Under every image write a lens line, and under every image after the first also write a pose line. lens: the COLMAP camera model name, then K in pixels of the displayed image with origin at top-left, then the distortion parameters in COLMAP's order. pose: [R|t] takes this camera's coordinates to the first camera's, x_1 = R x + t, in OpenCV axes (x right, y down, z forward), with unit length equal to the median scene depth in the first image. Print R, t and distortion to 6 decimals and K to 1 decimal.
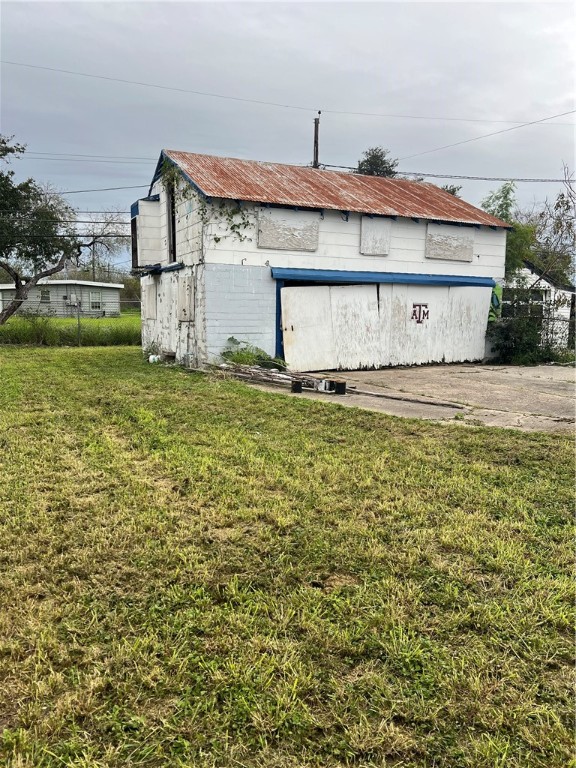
lens RADIAL K [[594.5, 0, 288.0], [0, 594.5, 384.0], [0, 0, 1]] dist [0.116613, -0.001167]
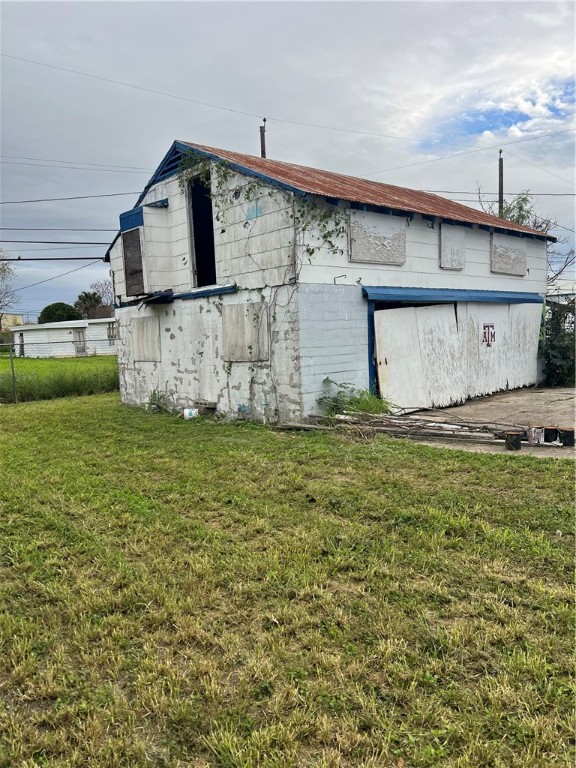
lens RADIAL K [[587.4, 0, 286.5], [0, 587.4, 396.9], [0, 0, 1]] dist [0.107063, 0.000122]
pose [[0.960341, -0.078491, 0.267554, -0.322199], [0.084738, 0.996333, -0.011863, -0.046666], [-0.265641, 0.034065, 0.963470, 0.265457]]
